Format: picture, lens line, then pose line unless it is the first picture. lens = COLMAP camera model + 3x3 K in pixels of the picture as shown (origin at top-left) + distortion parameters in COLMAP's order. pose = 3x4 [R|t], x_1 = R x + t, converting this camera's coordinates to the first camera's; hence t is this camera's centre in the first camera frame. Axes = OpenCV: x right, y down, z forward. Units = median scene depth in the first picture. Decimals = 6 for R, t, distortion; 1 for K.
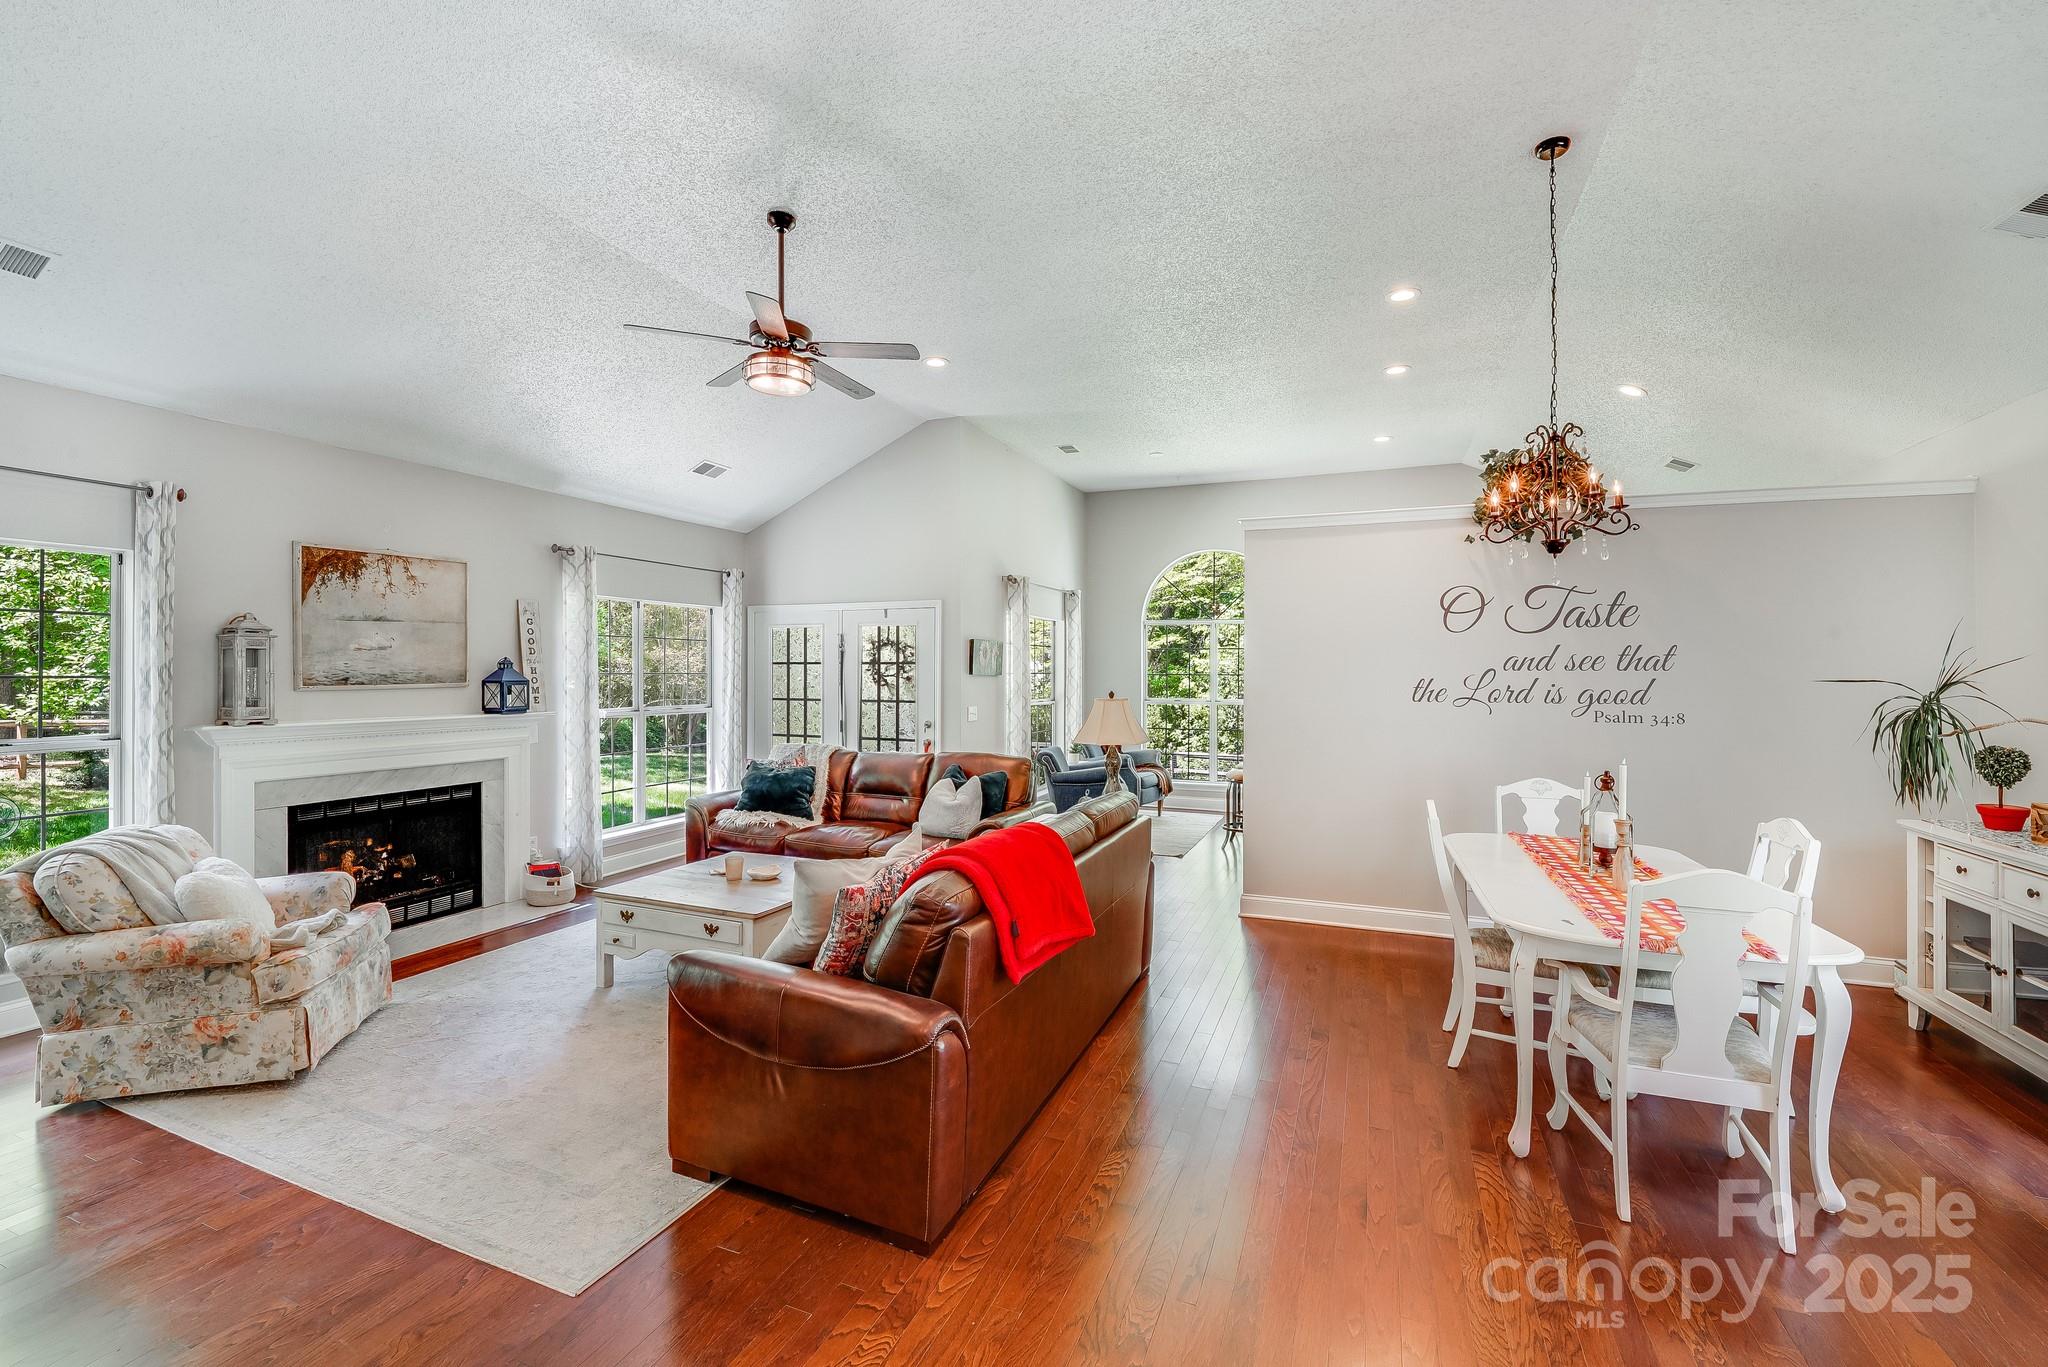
lens RADIAL K [[843.4, 0, 1017.0], [0, 843.4, 669.5], [0, 0, 1]] dist [-0.001462, -0.005460]
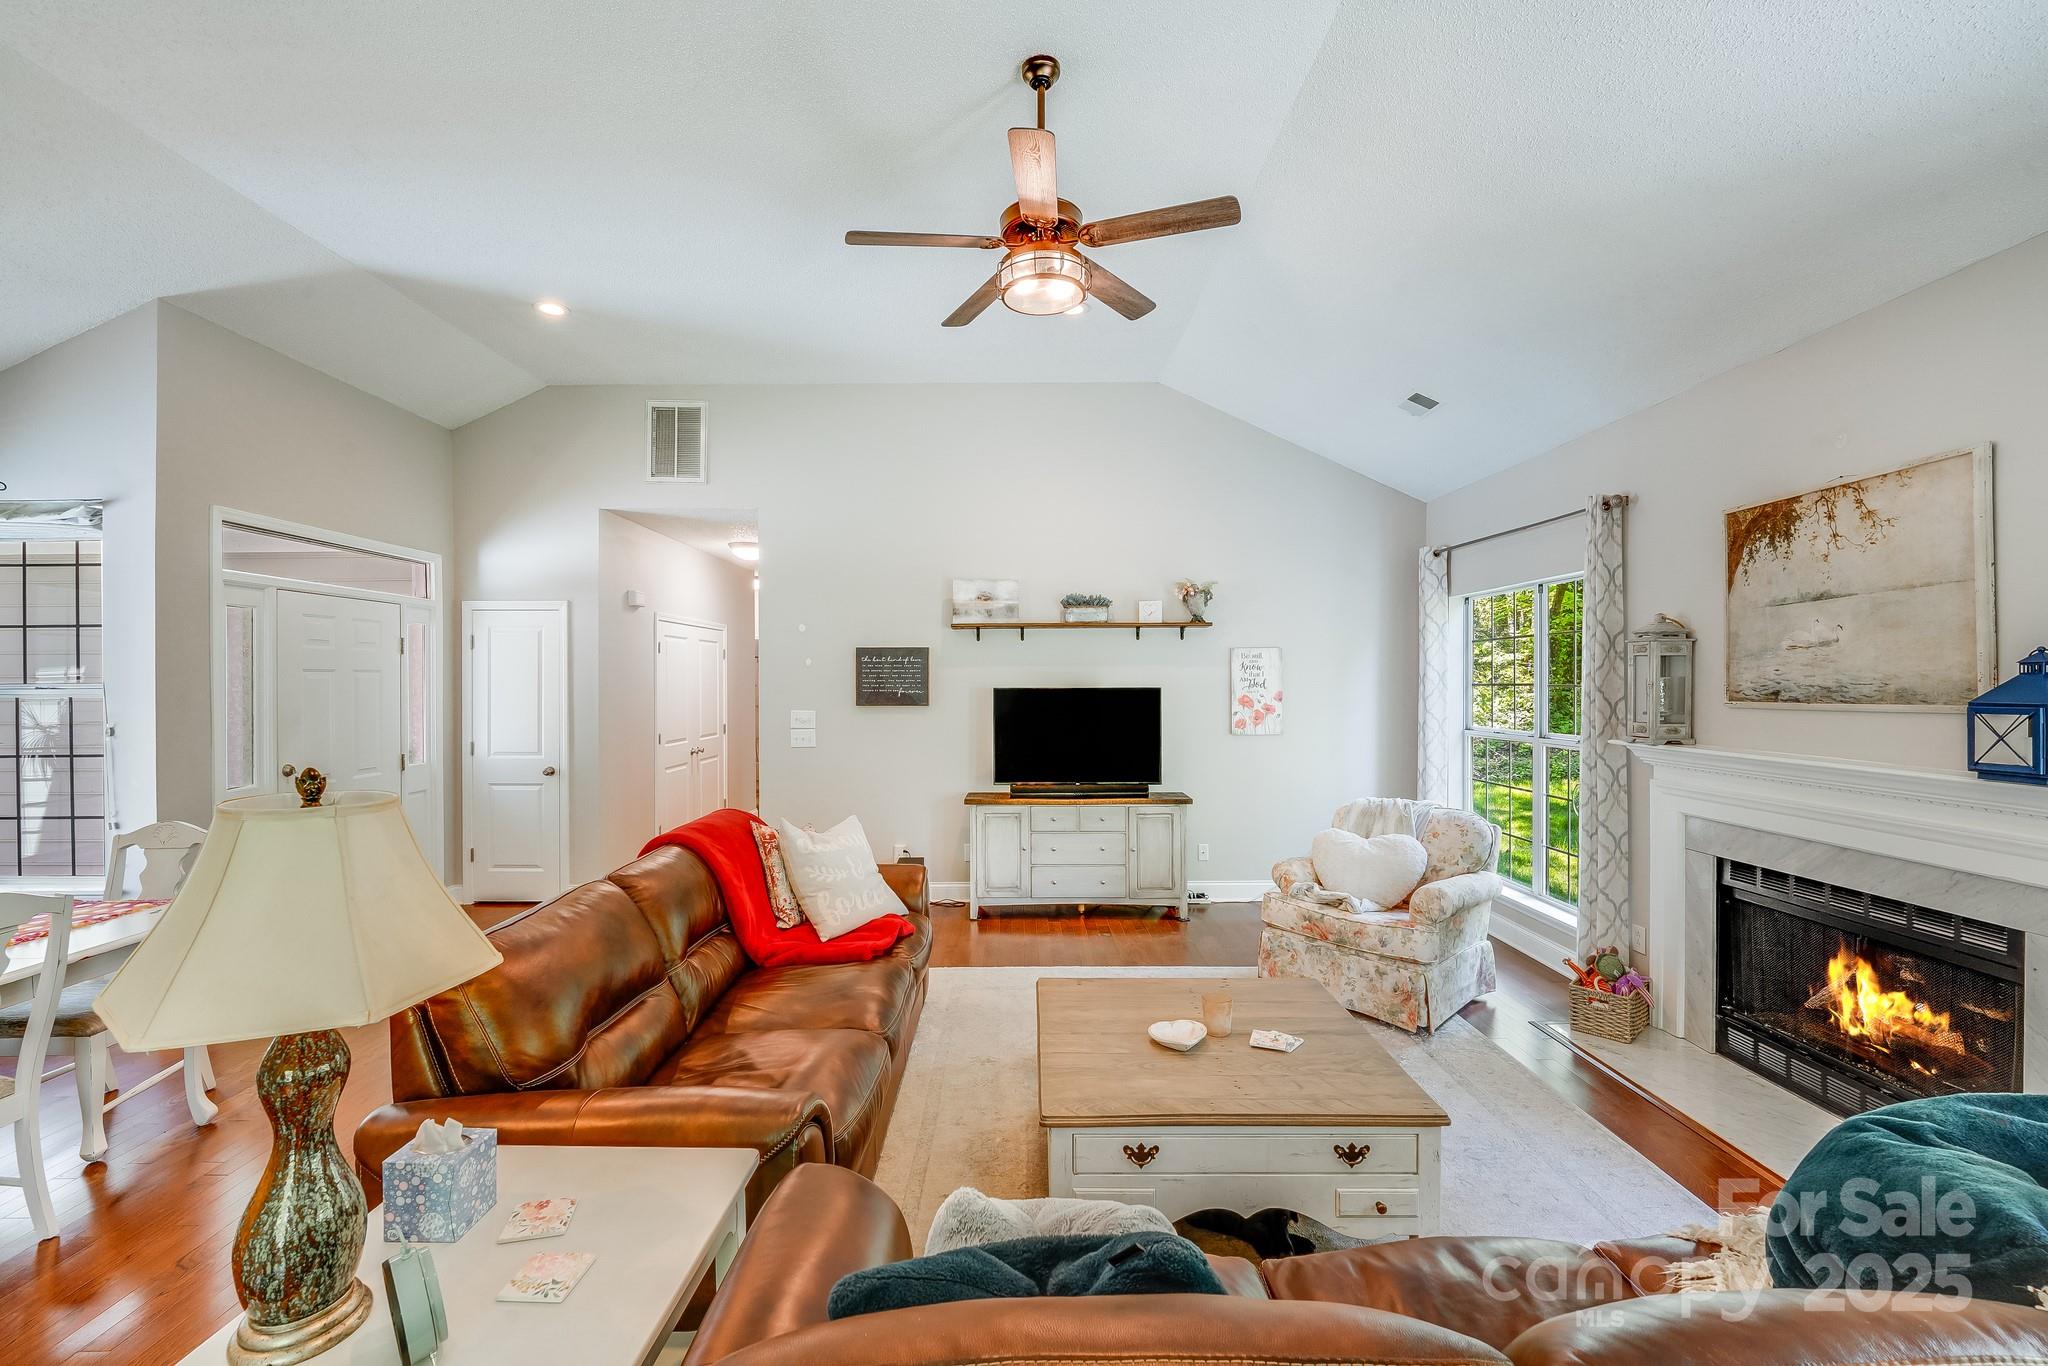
lens RADIAL K [[847.2, 0, 1018.6], [0, 847.2, 685.5], [0, 0, 1]] dist [-0.012087, -0.000540]
pose [[-0.922577, 0.003020, -0.385801, 0.019952], [0.002488, 0.999995, 0.001879, 0.002484], [0.385805, 0.000774, -0.922580, 1.348817]]
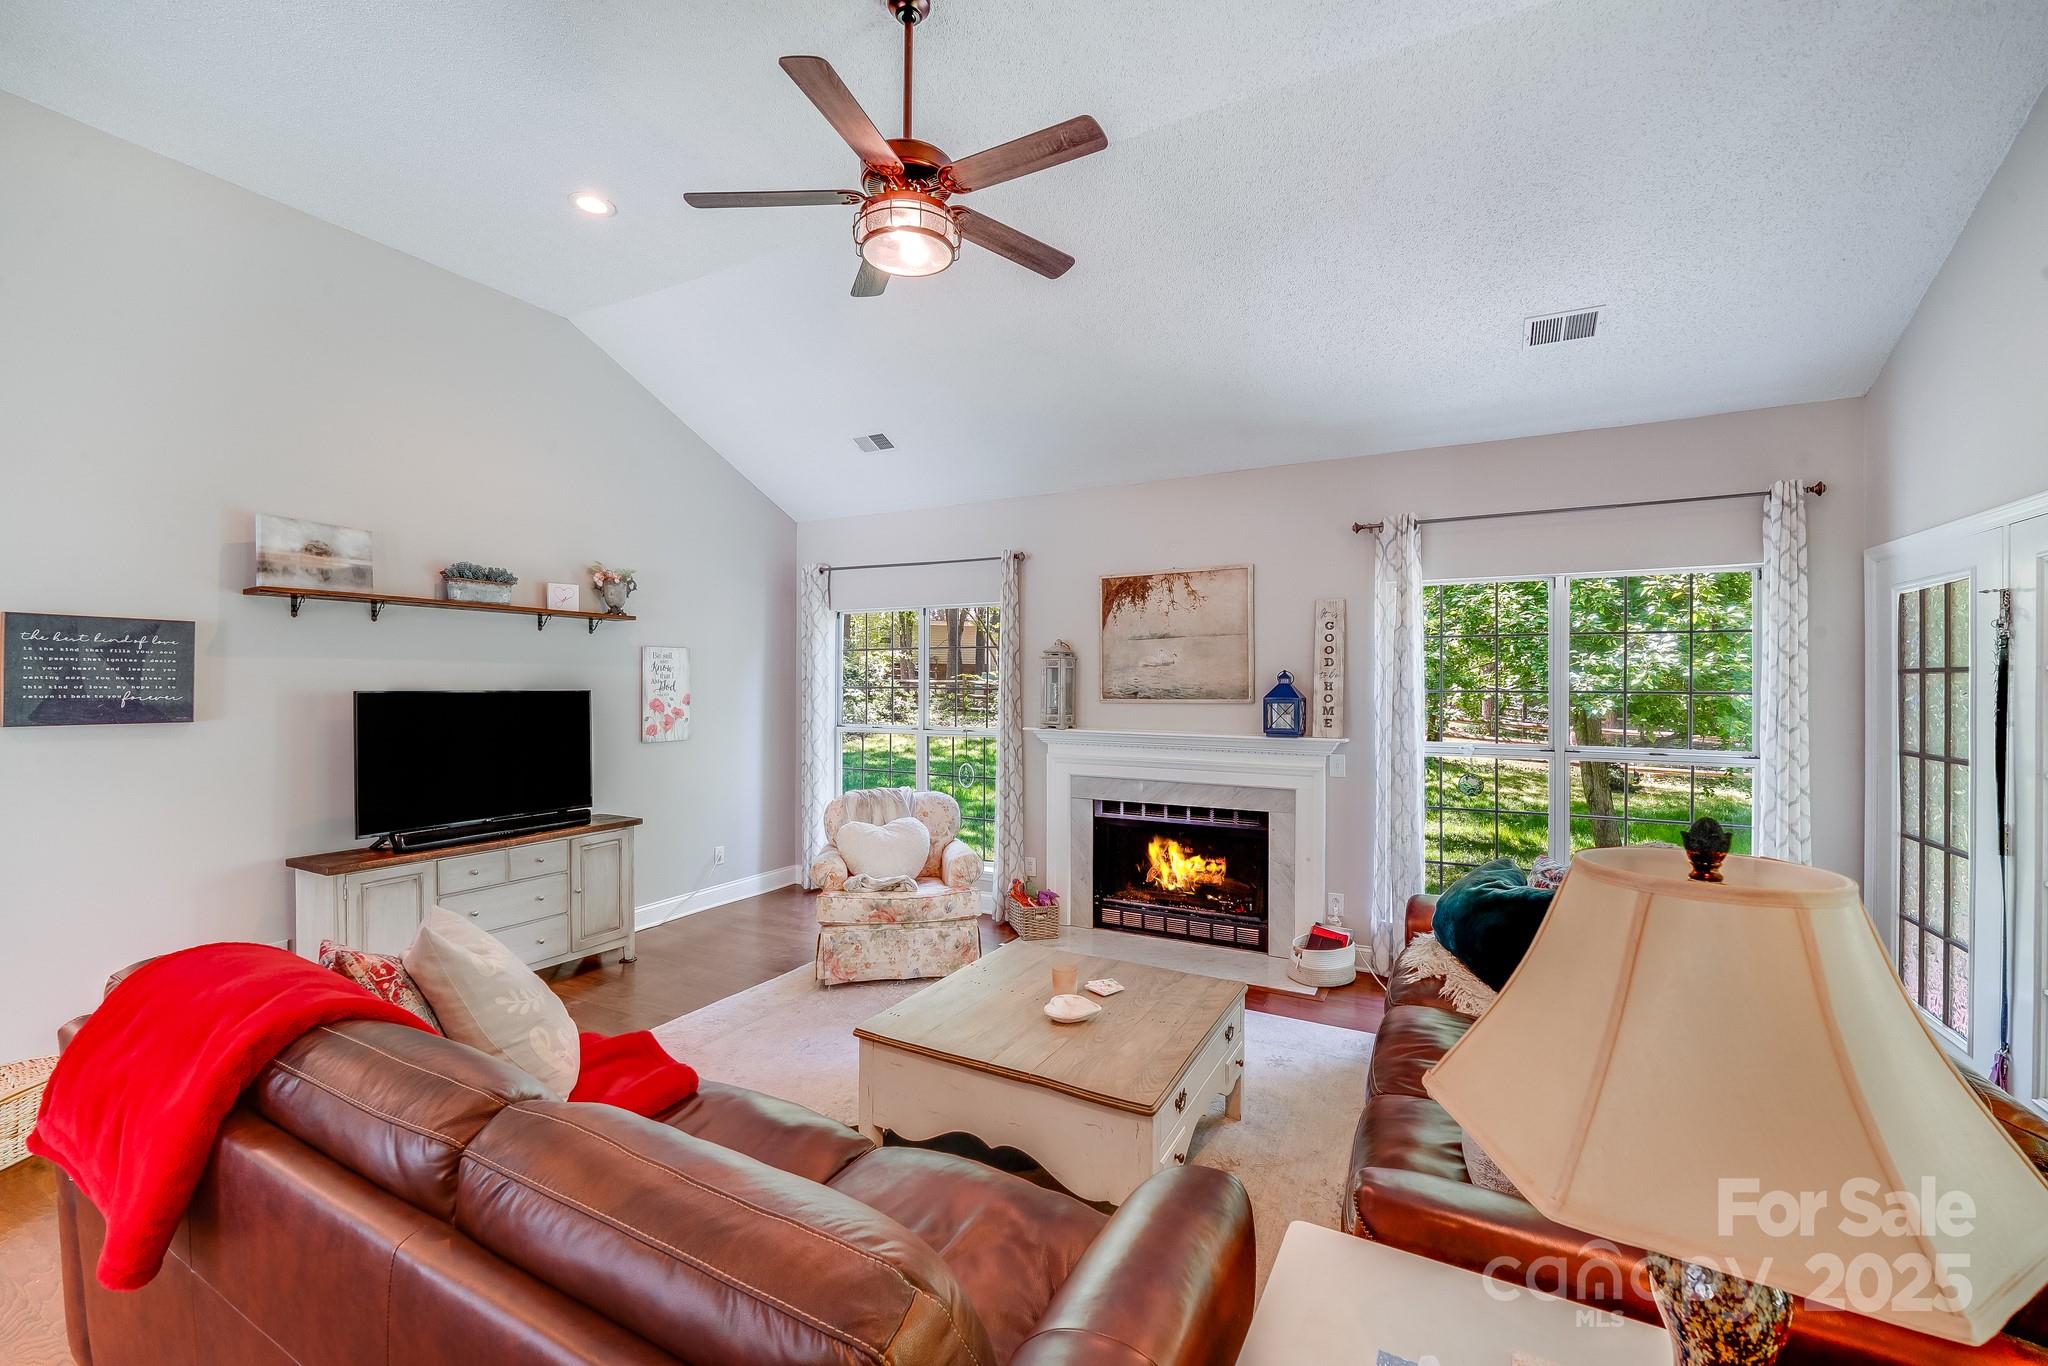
lens RADIAL K [[827.0, 0, 1019.5], [0, 827.0, 684.1], [0, 0, 1]] dist [-0.007224, -0.000547]
pose [[-0.094041, -0.002425, -0.995565, 0.284406], [-0.001997, 0.999995, -0.002247, 0.002102], [0.995566, 0.001777, -0.094046, 0.925335]]
